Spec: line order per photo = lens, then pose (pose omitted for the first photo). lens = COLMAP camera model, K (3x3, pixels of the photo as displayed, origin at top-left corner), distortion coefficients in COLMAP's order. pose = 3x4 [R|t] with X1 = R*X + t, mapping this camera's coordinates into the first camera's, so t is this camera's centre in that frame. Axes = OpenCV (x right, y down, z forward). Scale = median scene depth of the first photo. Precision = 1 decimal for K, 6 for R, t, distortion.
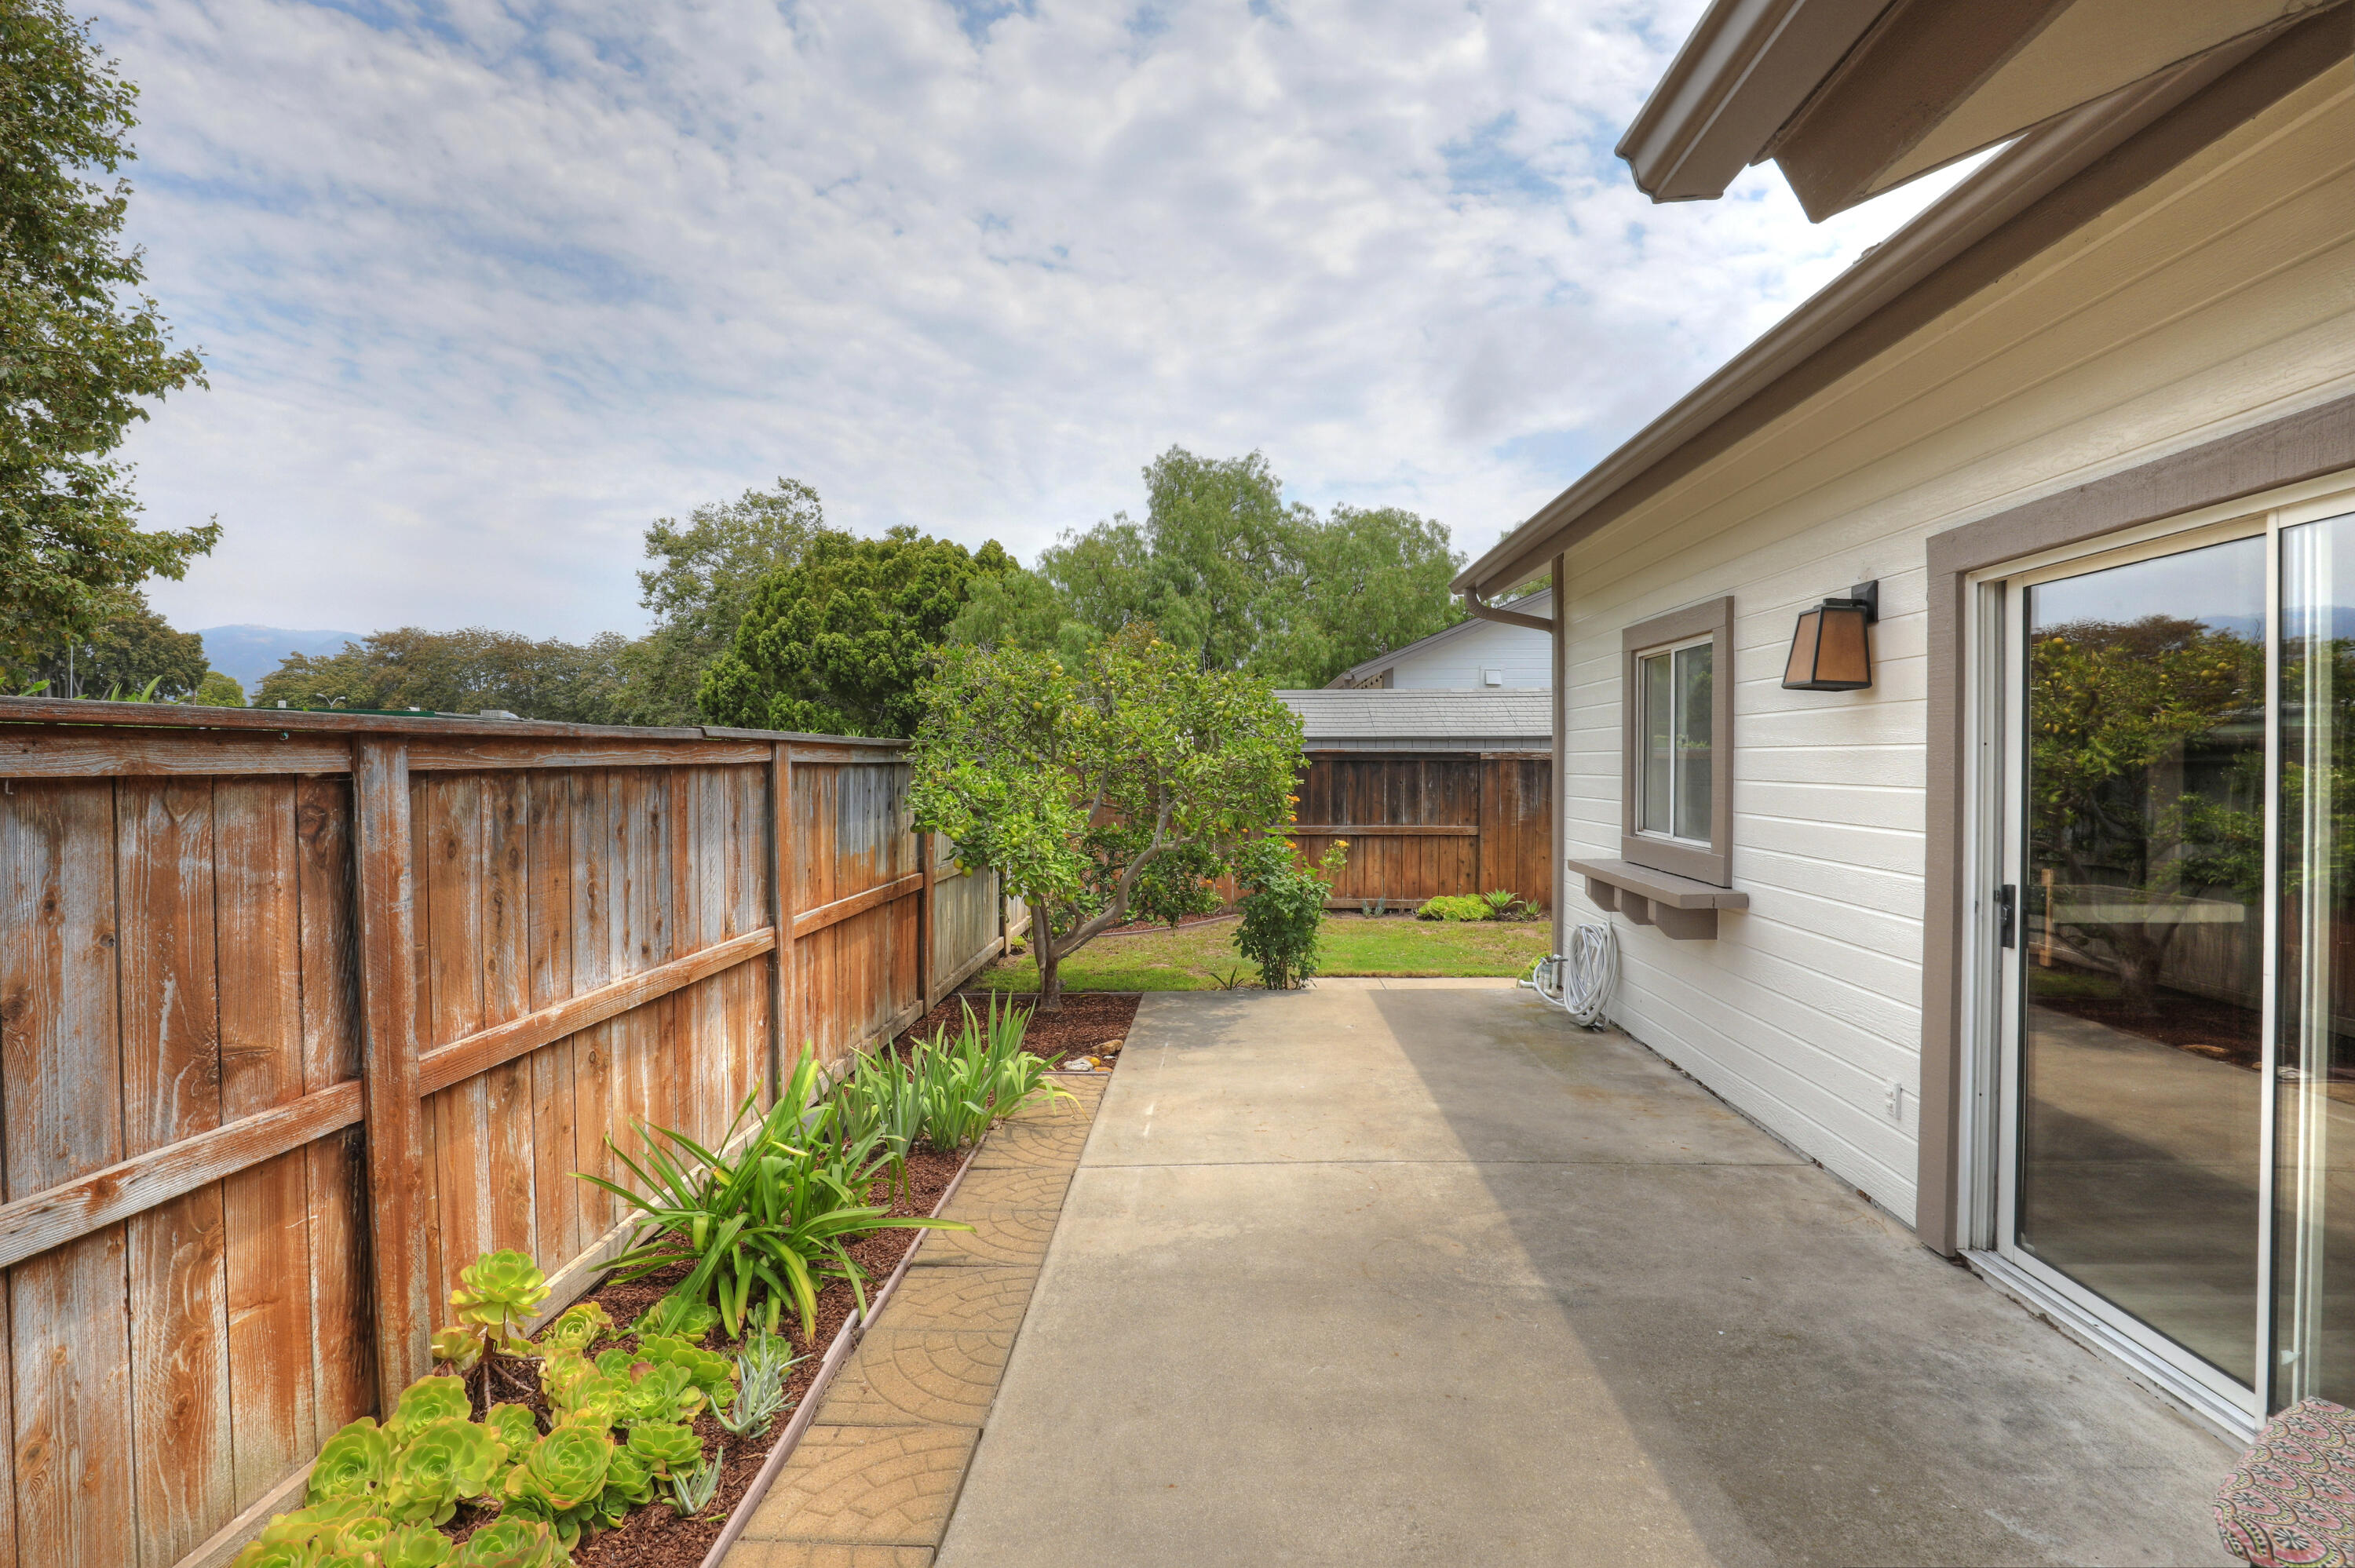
lens RADIAL K [[1097.0, 0, 1184.6], [0, 1097.0, 763.3], [0, 0, 1]] dist [-0.035657, 0.002267]
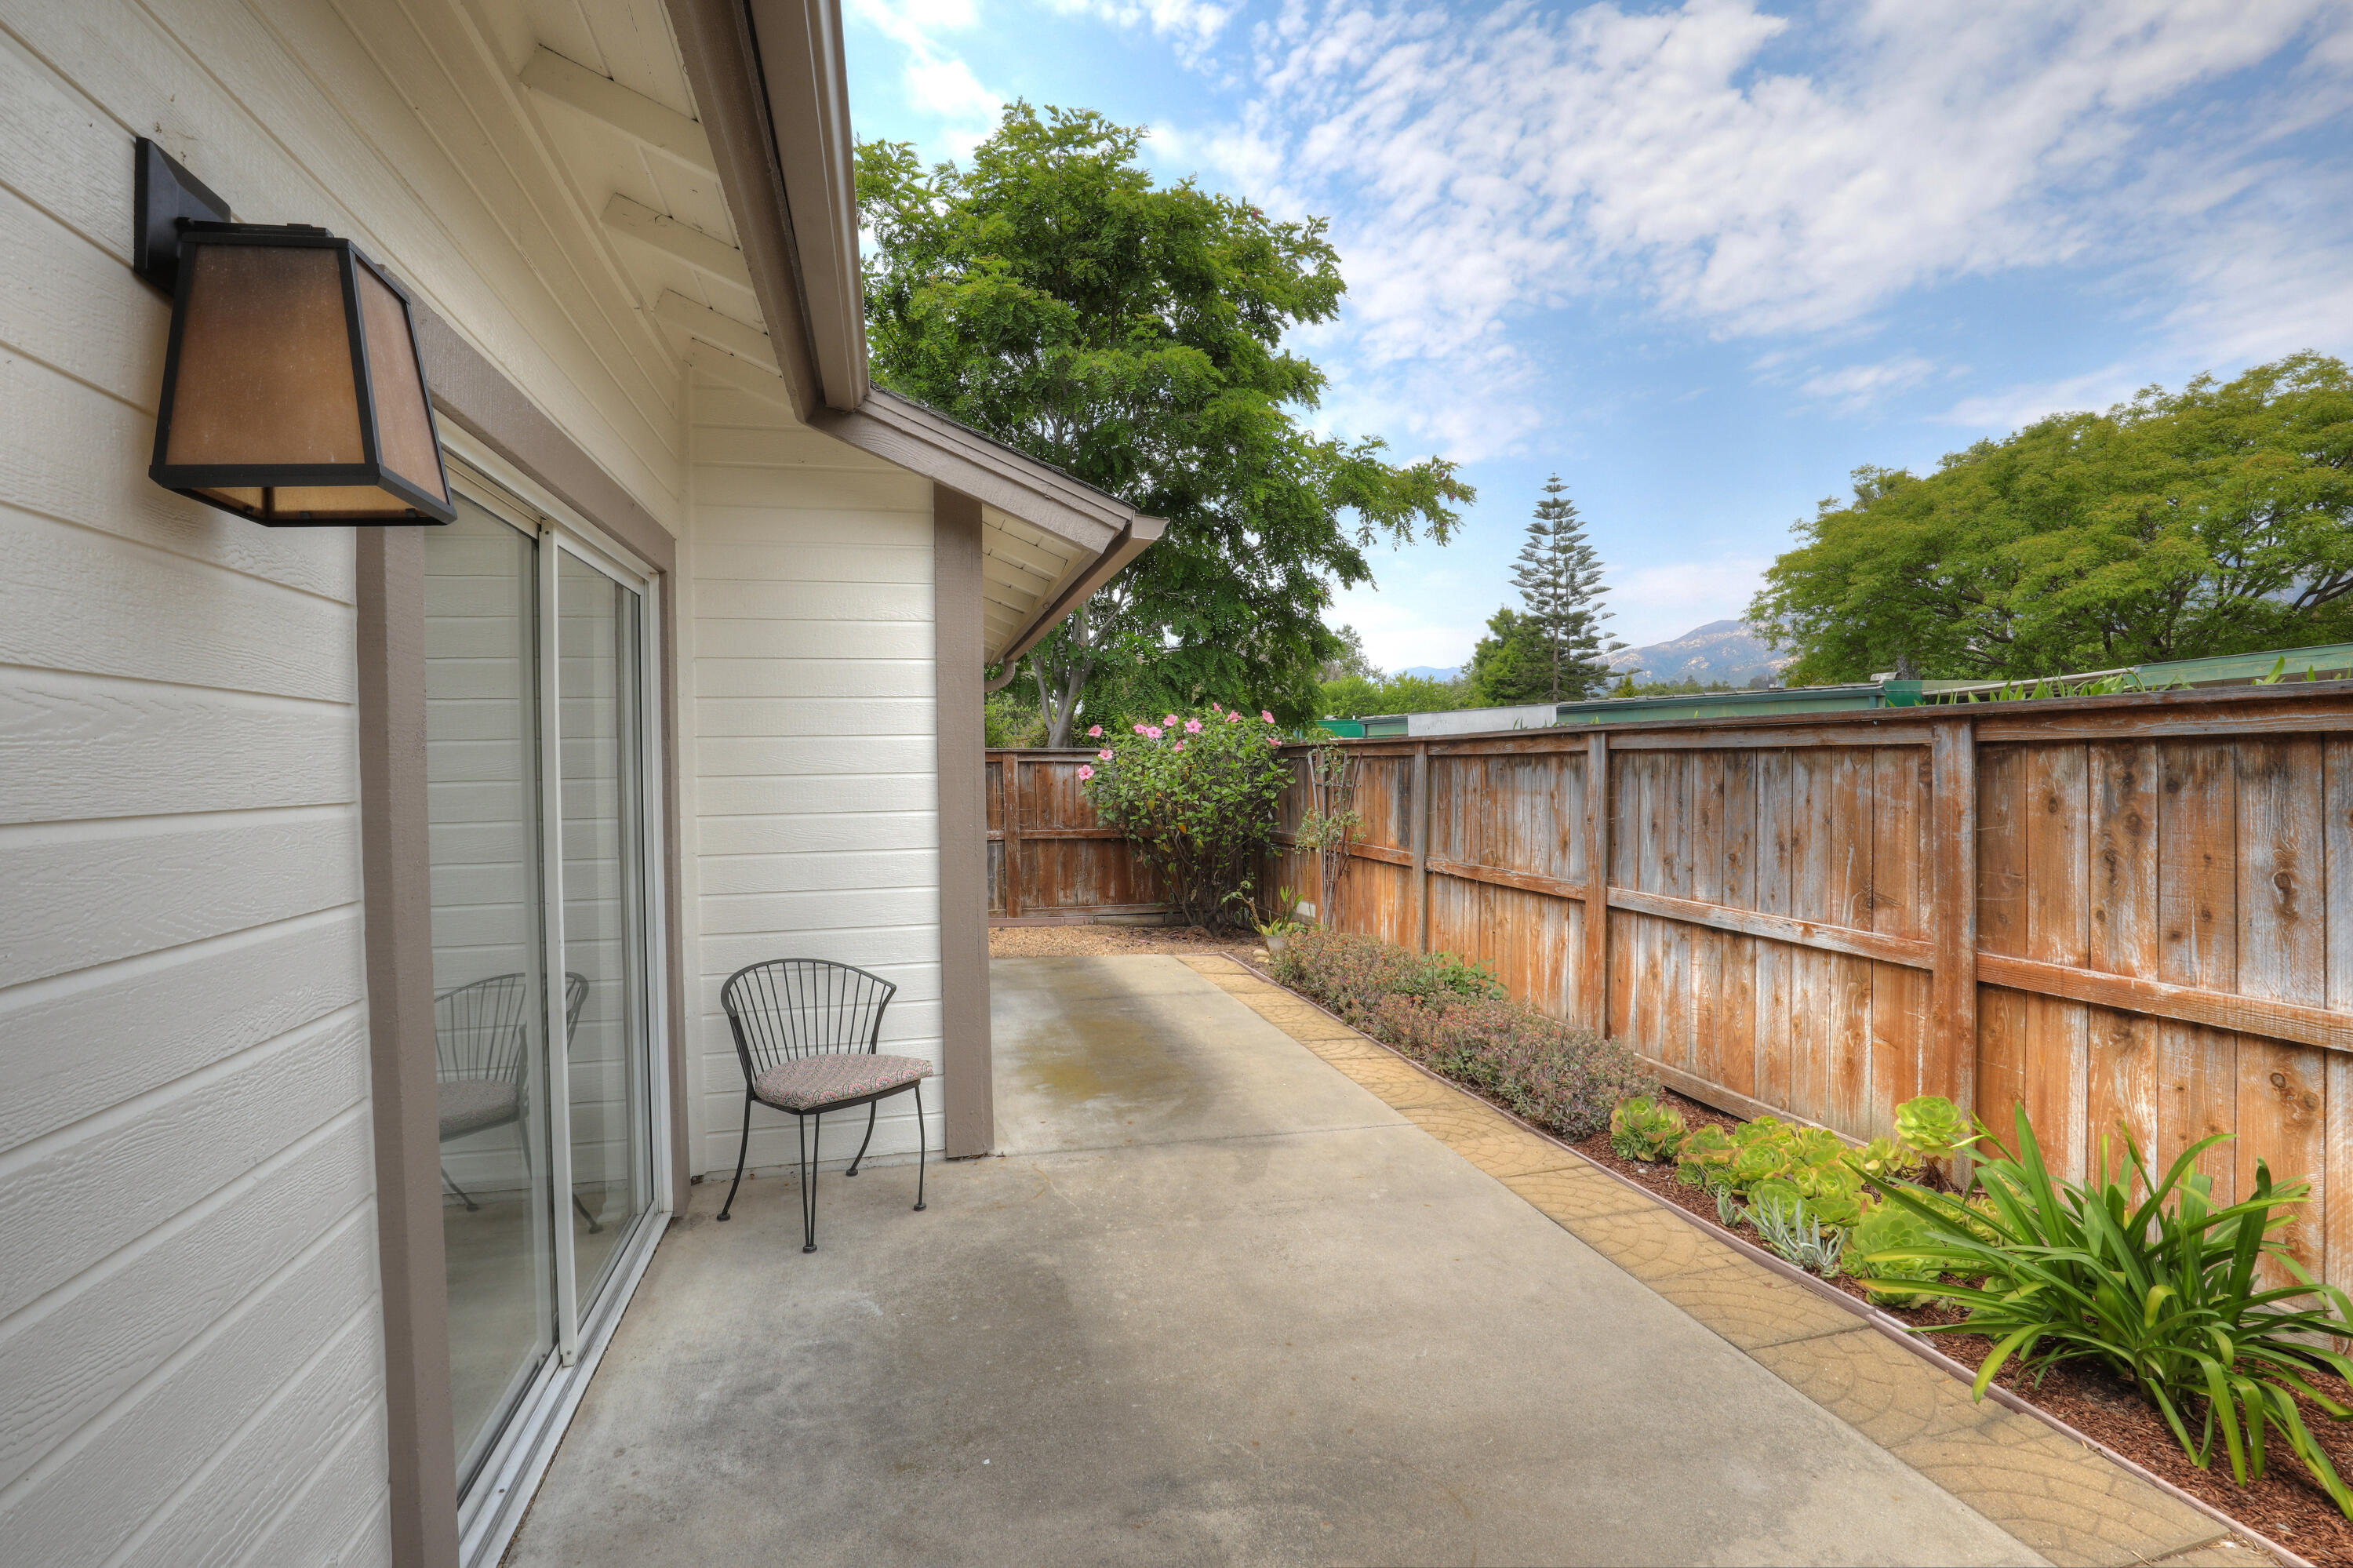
lens RADIAL K [[1096.3, 0, 1175.3], [0, 1096.3, 767.7], [0, 0, 1]] dist [-0.035657, 0.002267]
pose [[-0.960679, 0.016661, -0.277160, 0.644011], [0.014444, 0.999845, 0.010038, 0.011687], [0.277285, 0.005640, -0.960771, 2.013804]]
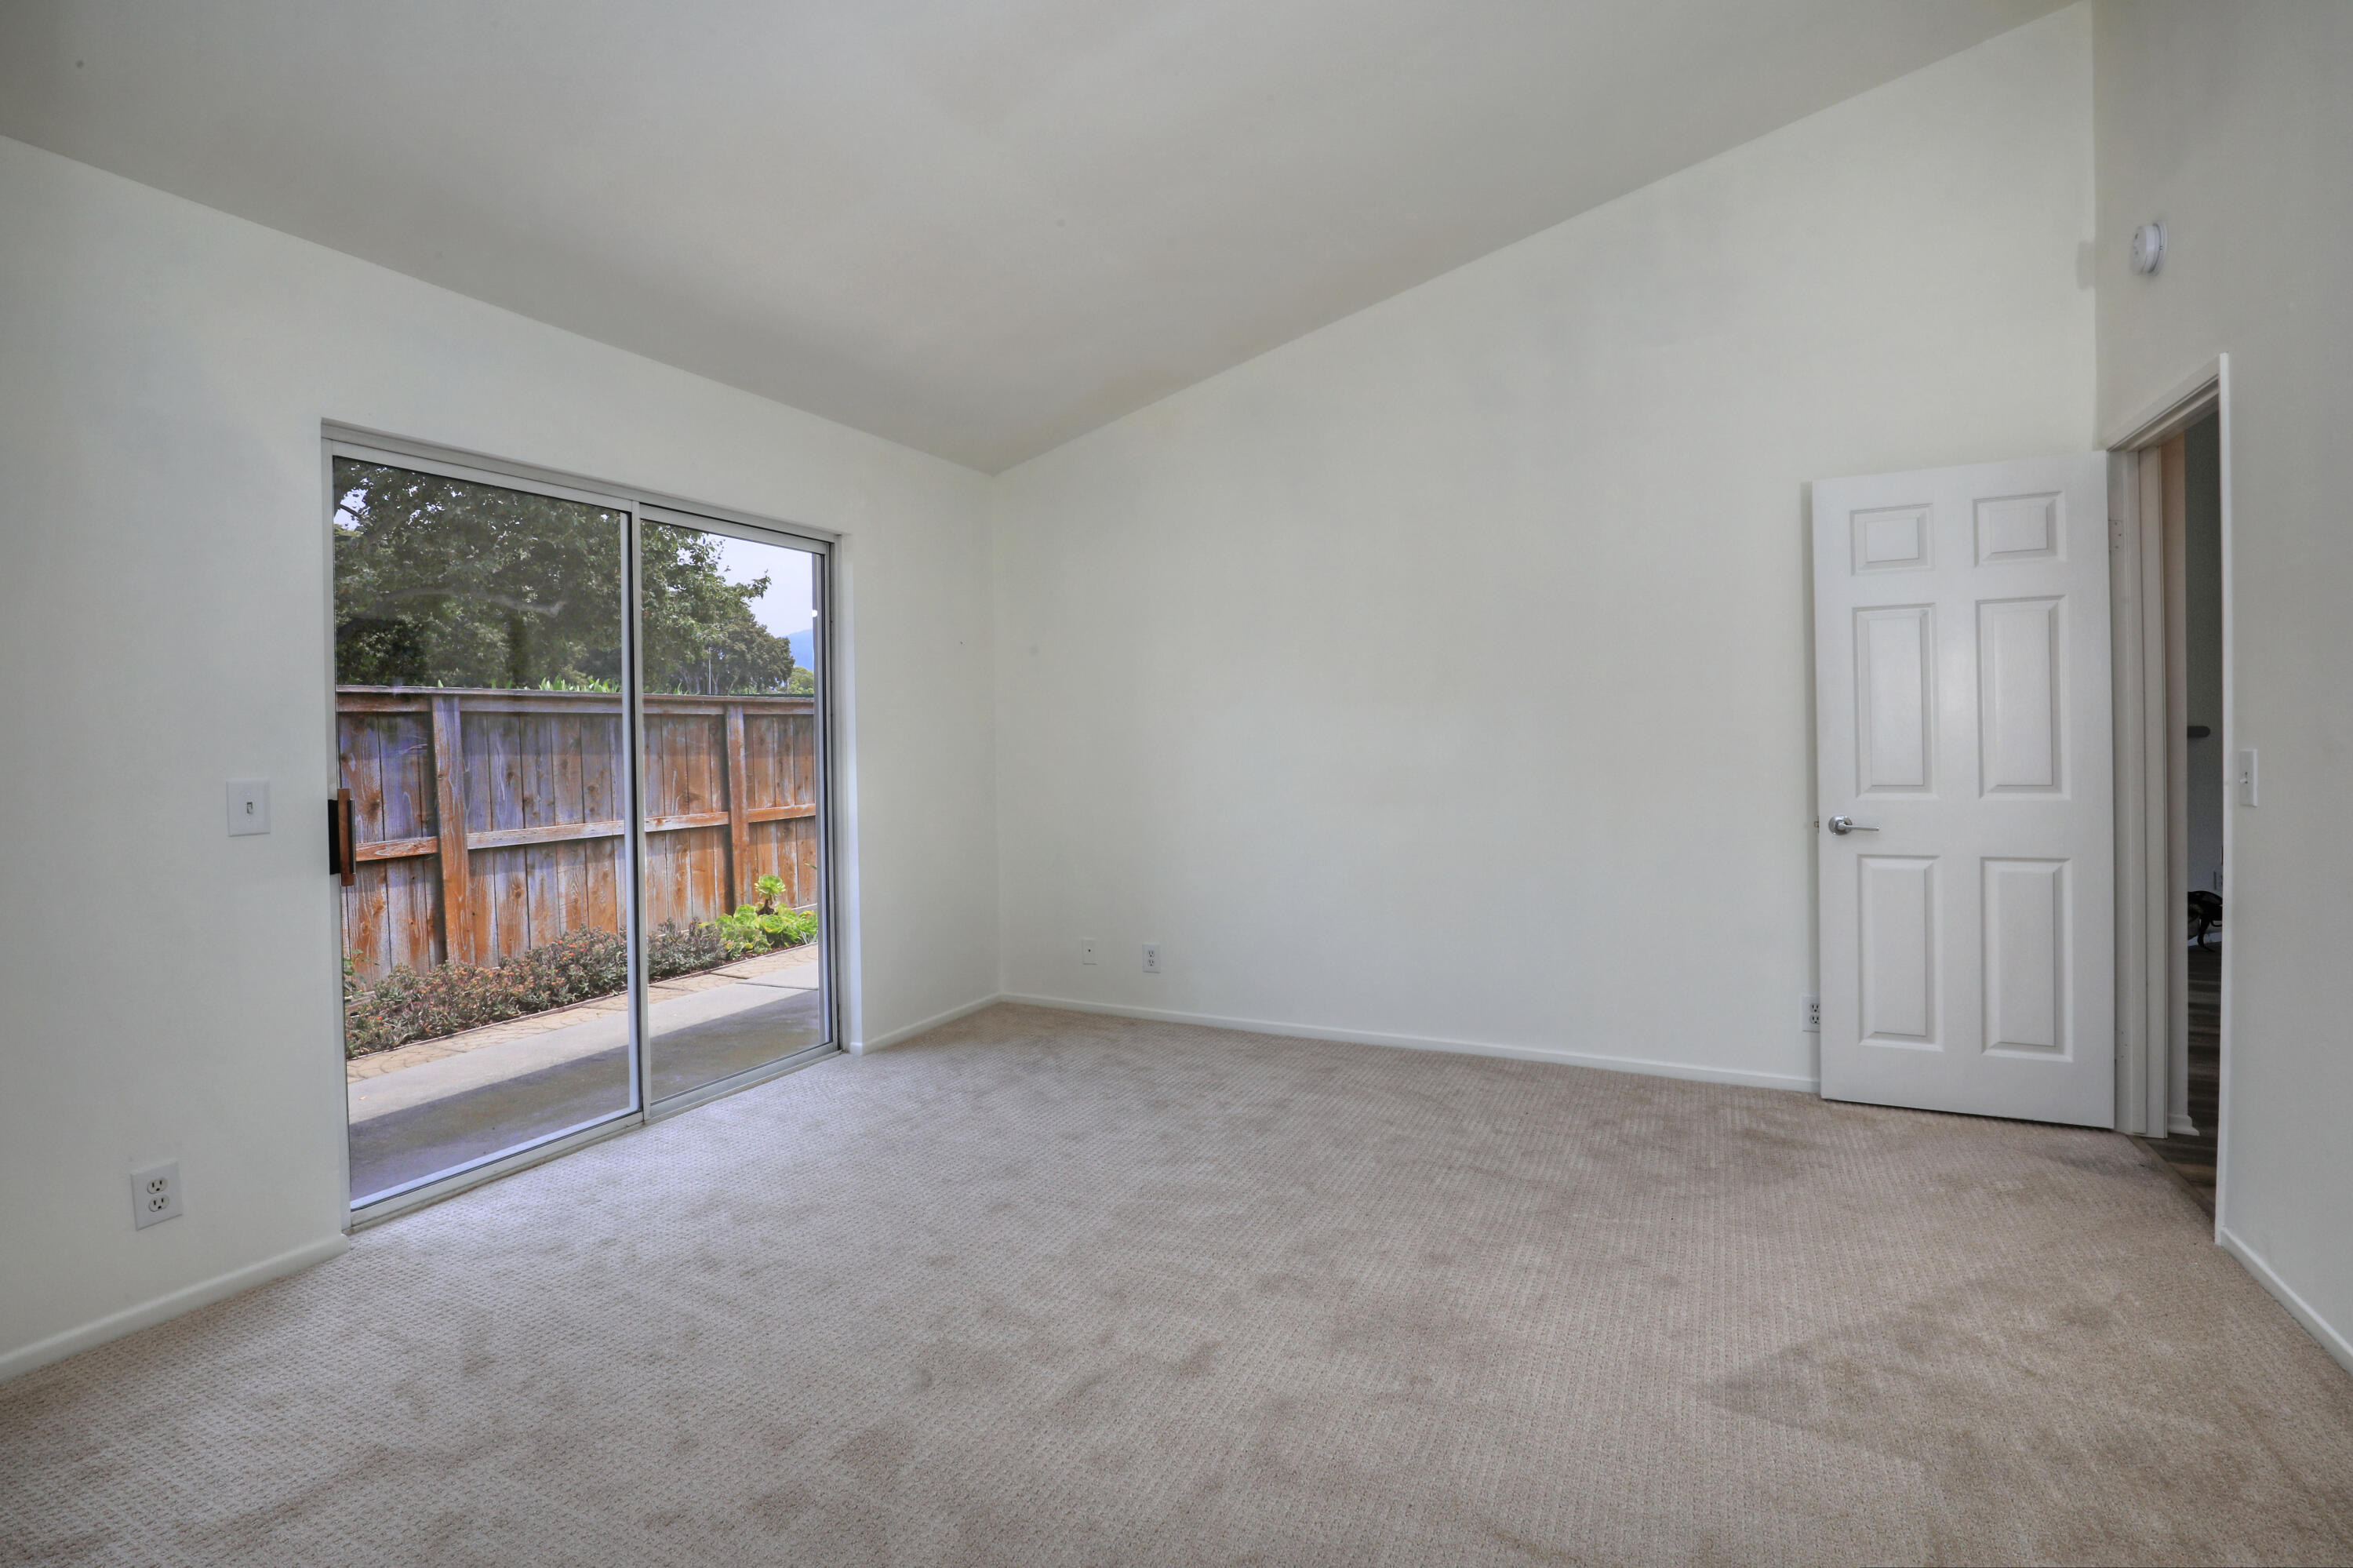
lens RADIAL K [[1096.3, 0, 1194.1], [0, 1096.3, 771.6], [0, 0, 1]] dist [-0.035657, 0.002267]
pose [[0.921863, 0.003549, -0.387500, 1.635401], [0.010087, 0.999400, 0.033149, 0.077673], [0.387385, -0.034467, 0.921273, -1.340150]]
